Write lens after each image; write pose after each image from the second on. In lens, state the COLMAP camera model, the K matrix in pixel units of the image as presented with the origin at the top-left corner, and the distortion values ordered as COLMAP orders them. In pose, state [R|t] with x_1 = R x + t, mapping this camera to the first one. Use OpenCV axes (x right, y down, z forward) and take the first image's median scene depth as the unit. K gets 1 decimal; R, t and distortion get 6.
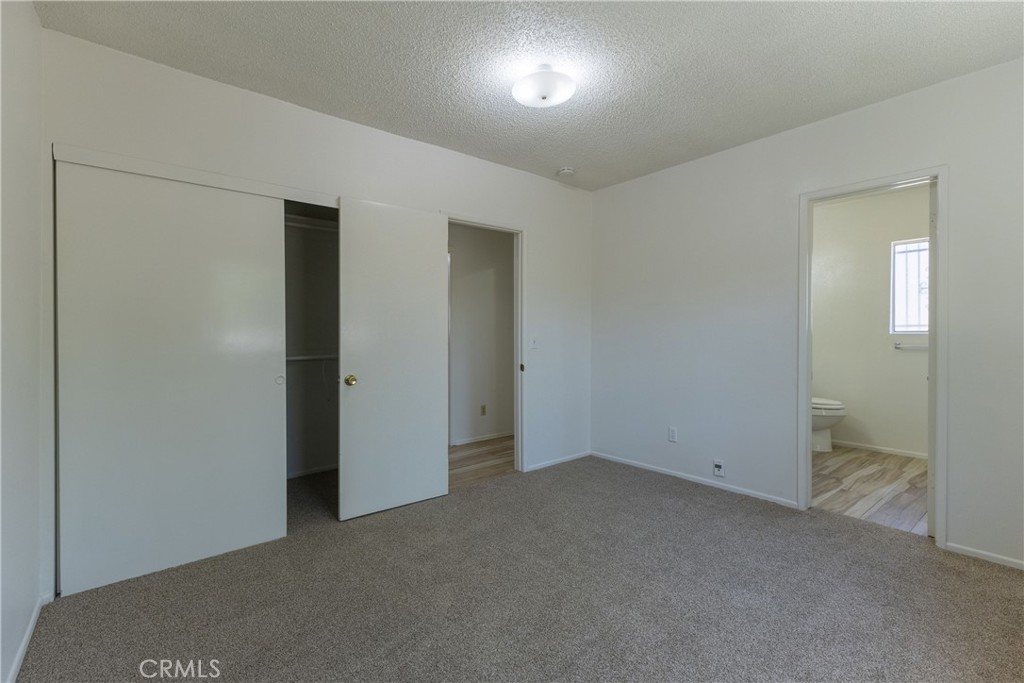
lens RADIAL K [[441.3, 0, 510.9], [0, 441.3, 342.7], [0, 0, 1]] dist [0.004468, -0.001785]
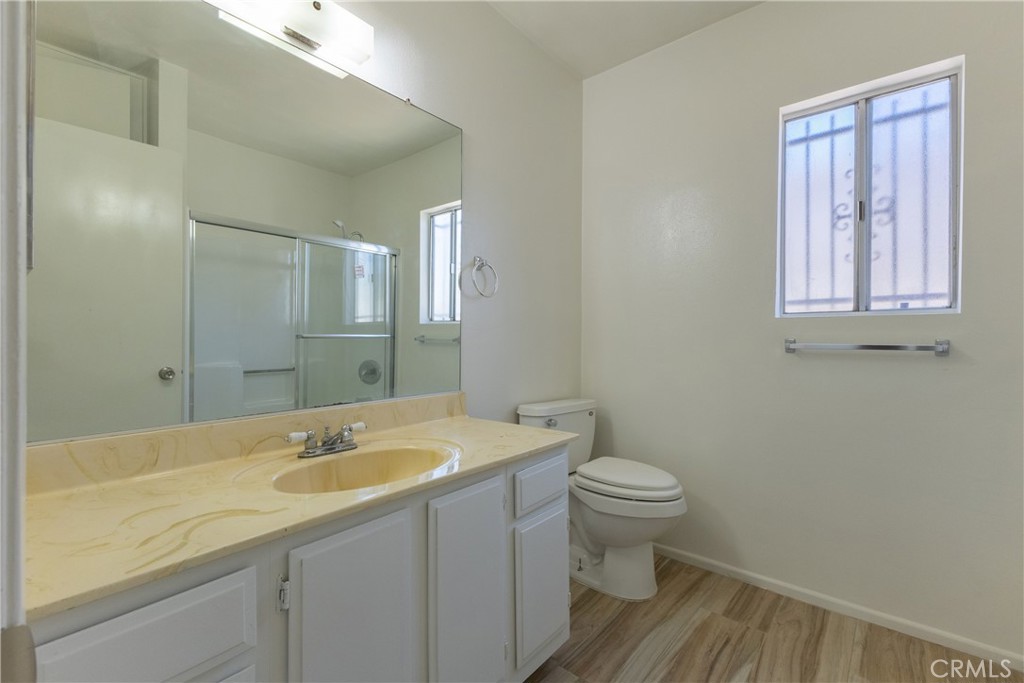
lens RADIAL K [[441.3, 0, 512.6], [0, 441.3, 336.0], [0, 0, 1]] dist [0.004468, -0.001785]
pose [[0.984392, -0.001963, 0.175981, 0.519804], [0.001458, 0.999994, 0.003001, -0.003943], [-0.175985, -0.002698, 0.984389, 0.610900]]
